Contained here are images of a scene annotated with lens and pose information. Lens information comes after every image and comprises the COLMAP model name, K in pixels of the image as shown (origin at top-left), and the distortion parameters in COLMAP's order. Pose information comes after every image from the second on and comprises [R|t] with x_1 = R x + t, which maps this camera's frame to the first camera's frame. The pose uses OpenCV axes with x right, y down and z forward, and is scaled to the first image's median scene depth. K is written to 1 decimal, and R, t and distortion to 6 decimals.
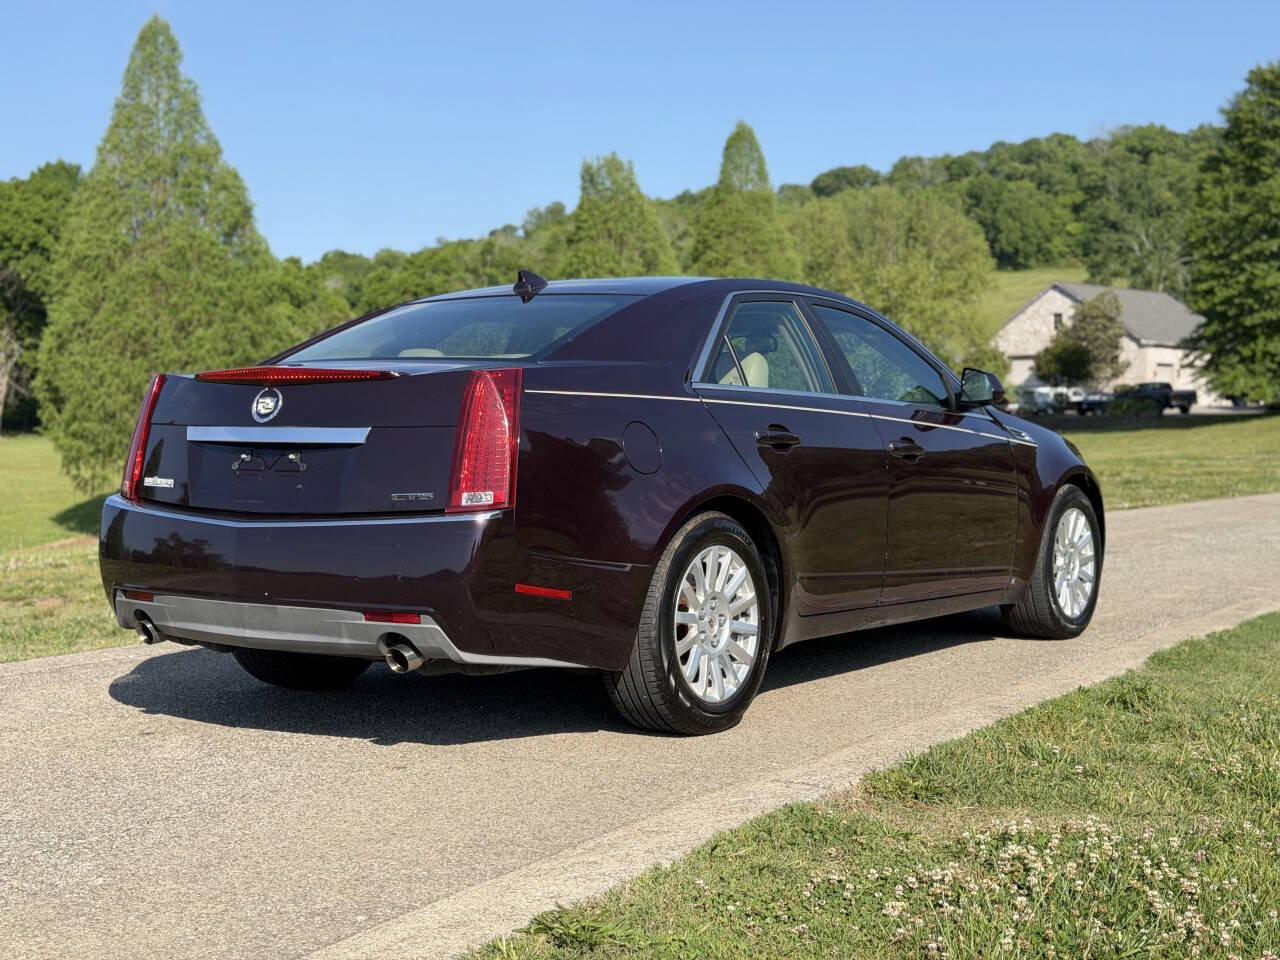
lens RADIAL K [[1794.9, 0, 636.3], [0, 1794.9, 479.9], [0, 0, 1]] dist [0.129892, 0.000000]
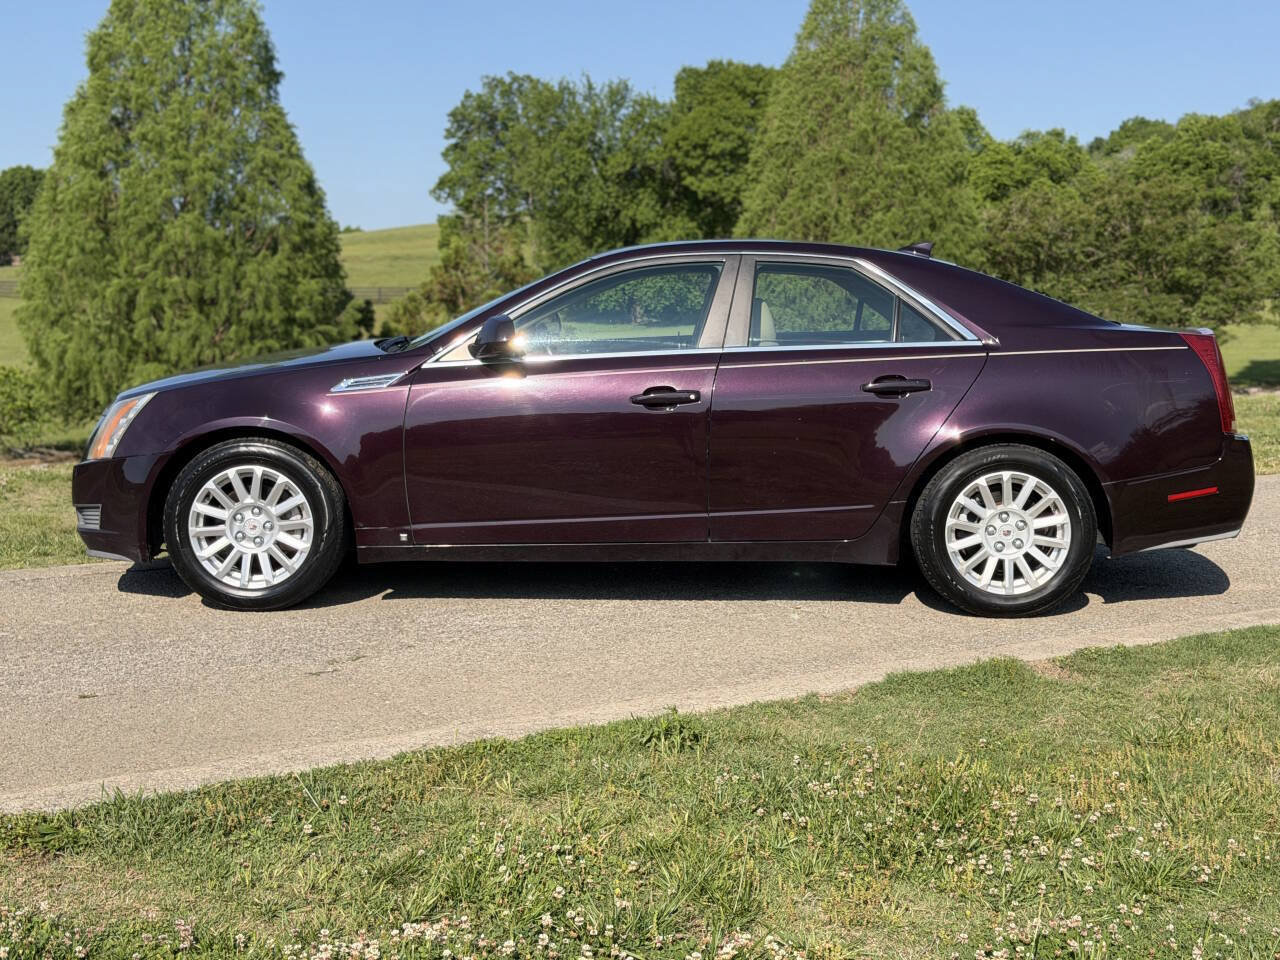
lens RADIAL K [[1794.9, 0, 645.7], [0, 1794.9, 485.2], [0, 0, 1]] dist [0.129892, 0.000000]
pose [[0.908441, 0.052988, -0.414640, 0.042380], [-0.023297, 0.996809, 0.076344, -0.003953], [0.417363, -0.059694, 0.906777, 0.018204]]
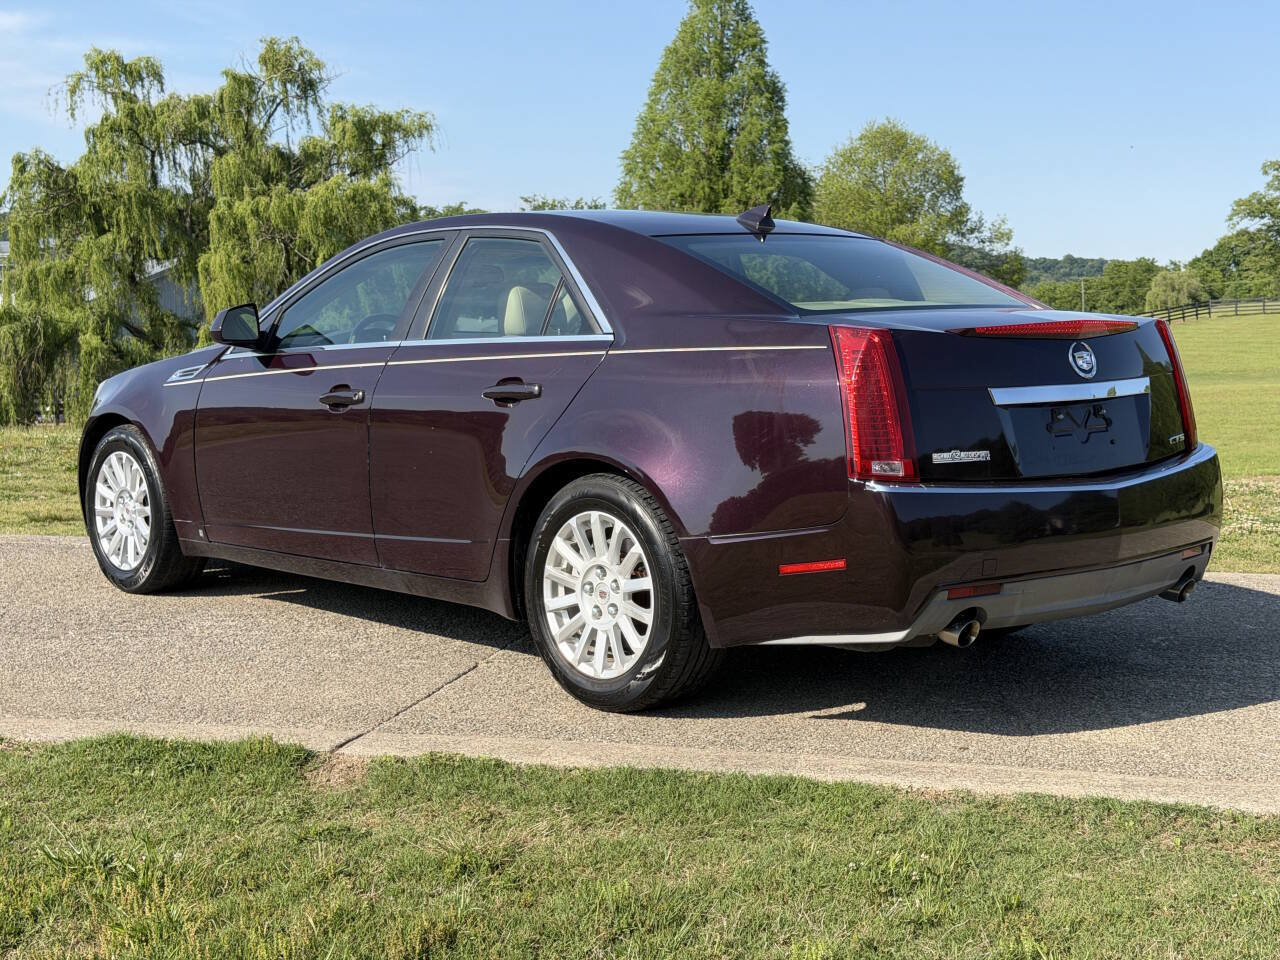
lens RADIAL K [[1794.9, 0, 629.9], [0, 1794.9, 480.0], [0, 0, 1]] dist [0.129892, 0.000000]
pose [[0.307957, 0.093302, -0.946814, 0.079383], [-0.031690, 0.995633, 0.087806, -0.005036], [0.950872, 0.002964, 0.309569, 0.079772]]
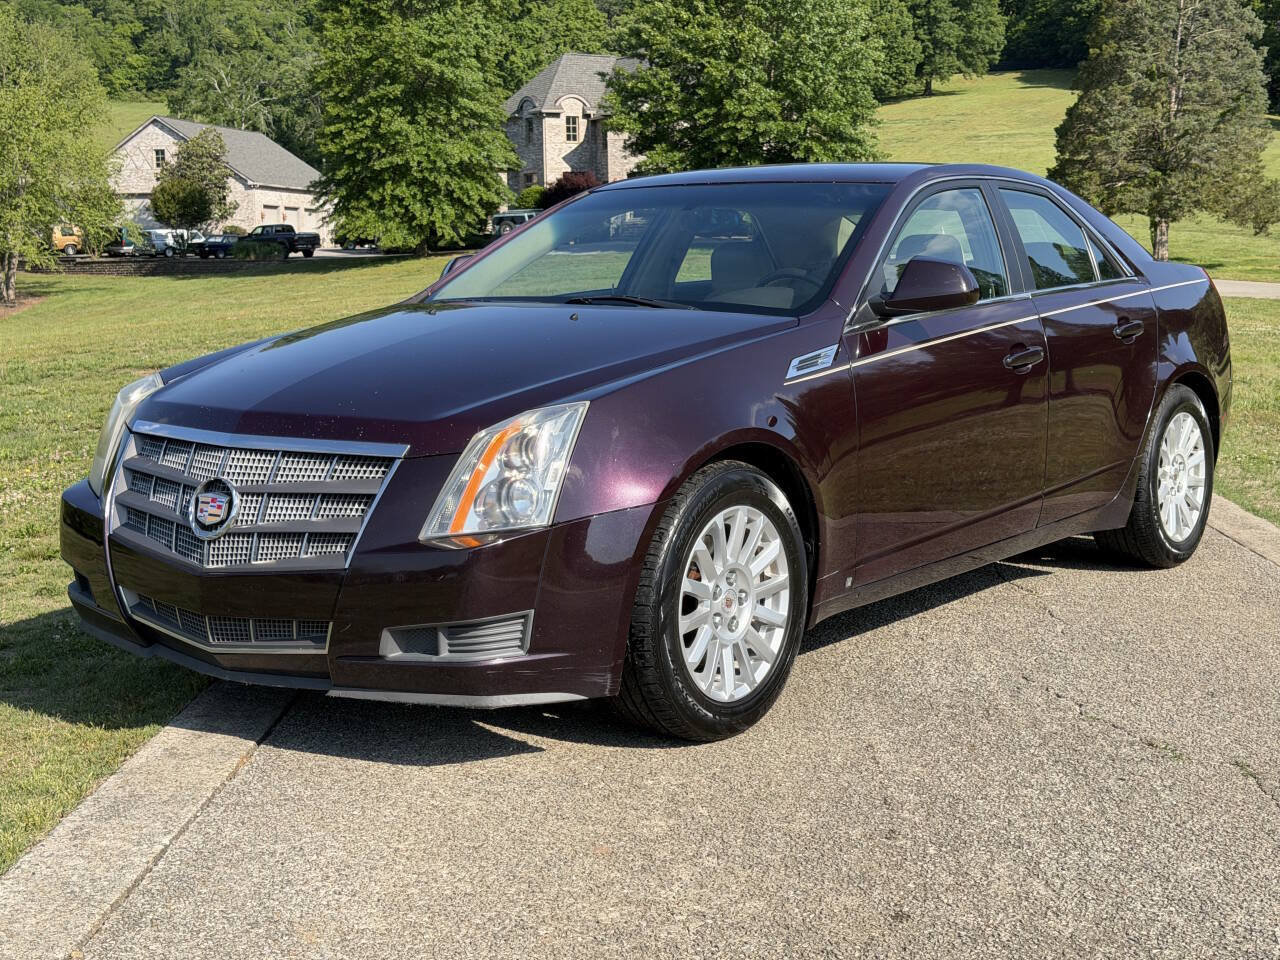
lens RADIAL K [[1794.9, 0, 638.3], [0, 1794.9, 466.7], [0, 0, 1]] dist [0.129892, 0.000000]
pose [[0.873302, -0.063113, 0.483073, -0.032947], [0.024055, 0.995950, 0.086634, -0.003766], [-0.486584, -0.064037, 0.871284, 0.041337]]
